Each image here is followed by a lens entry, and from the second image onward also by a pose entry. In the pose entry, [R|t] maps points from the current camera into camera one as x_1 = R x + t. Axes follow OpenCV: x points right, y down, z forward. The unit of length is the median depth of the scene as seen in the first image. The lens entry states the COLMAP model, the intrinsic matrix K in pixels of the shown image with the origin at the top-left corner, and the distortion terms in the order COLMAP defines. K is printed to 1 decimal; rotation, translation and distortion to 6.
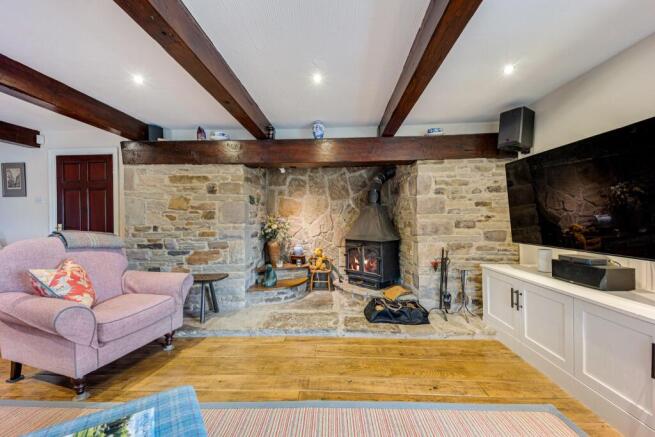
lens RADIAL K [[265.7, 0, 327.7], [0, 265.7, 221.7], [0, 0, 1]] dist [0.035299, -0.000241]
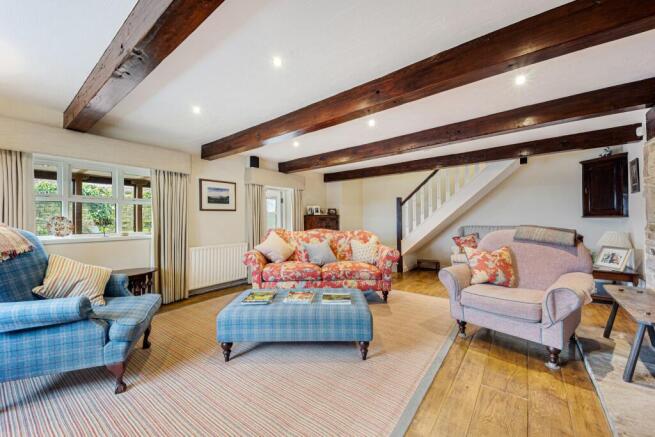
lens RADIAL K [[250.0, 0, 324.9], [0, 250.0, 220.2], [0, 0, 1]] dist [0.000978, -0.000011]
pose [[-0.593208, 0.015363, -0.804903, 0.287065], [0.005835, 0.999874, 0.014785, -0.006839], [0.805028, 0.004074, -0.593223, 0.539758]]
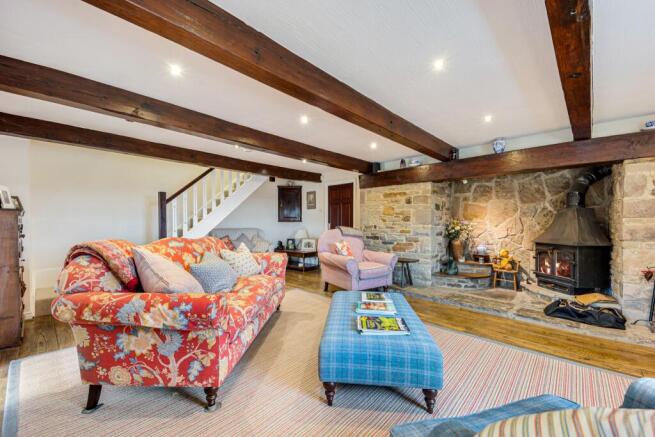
lens RADIAL K [[265.7, 0, 327.7], [0, 265.7, 221.7], [0, 0, 1]] dist [0.035299, -0.000241]
pose [[0.770590, 0.009149, -0.637265, 0.141458], [-0.015453, 0.999871, -0.004331, 0.005154], [0.637144, 0.013185, 0.770632, -0.367485]]
